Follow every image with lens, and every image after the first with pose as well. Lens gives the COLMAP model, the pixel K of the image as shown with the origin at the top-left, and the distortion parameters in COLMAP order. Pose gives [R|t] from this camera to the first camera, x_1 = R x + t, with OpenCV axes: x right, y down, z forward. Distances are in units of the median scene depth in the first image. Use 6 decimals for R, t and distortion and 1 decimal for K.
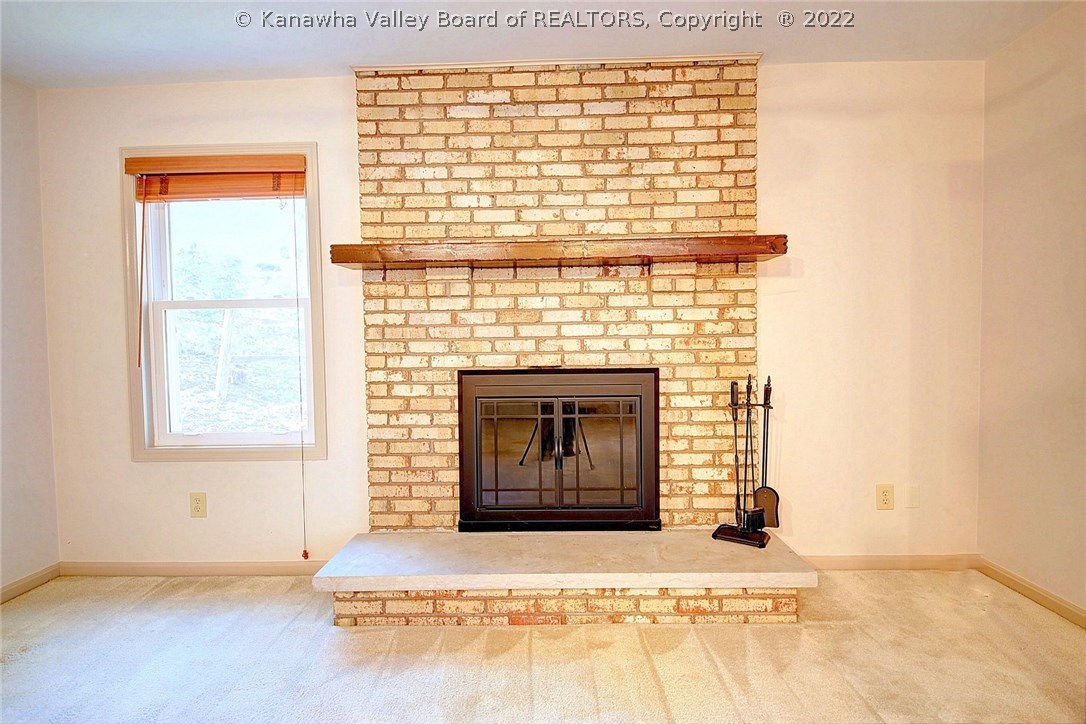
lens RADIAL K [[515.0, 0, 543.5], [0, 515.0, 362.2], [0, 0, 1]] dist [0.056170, -0.047655]
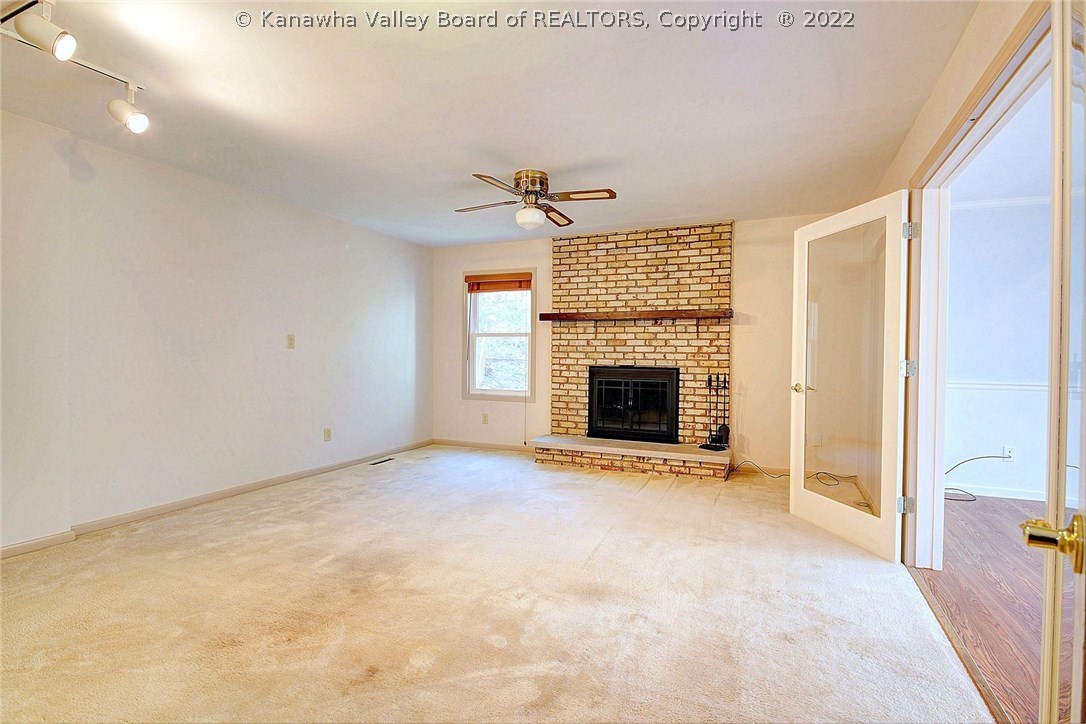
lens RADIAL K [[515.0, 0, 543.5], [0, 515.0, 362.2], [0, 0, 1]] dist [0.056170, -0.047655]
pose [[0.924028, 0.031054, -0.381061, 0.513385], [-0.037244, 0.999267, -0.008879, 0.027502], [0.380506, 0.022397, 0.924507, -1.170436]]
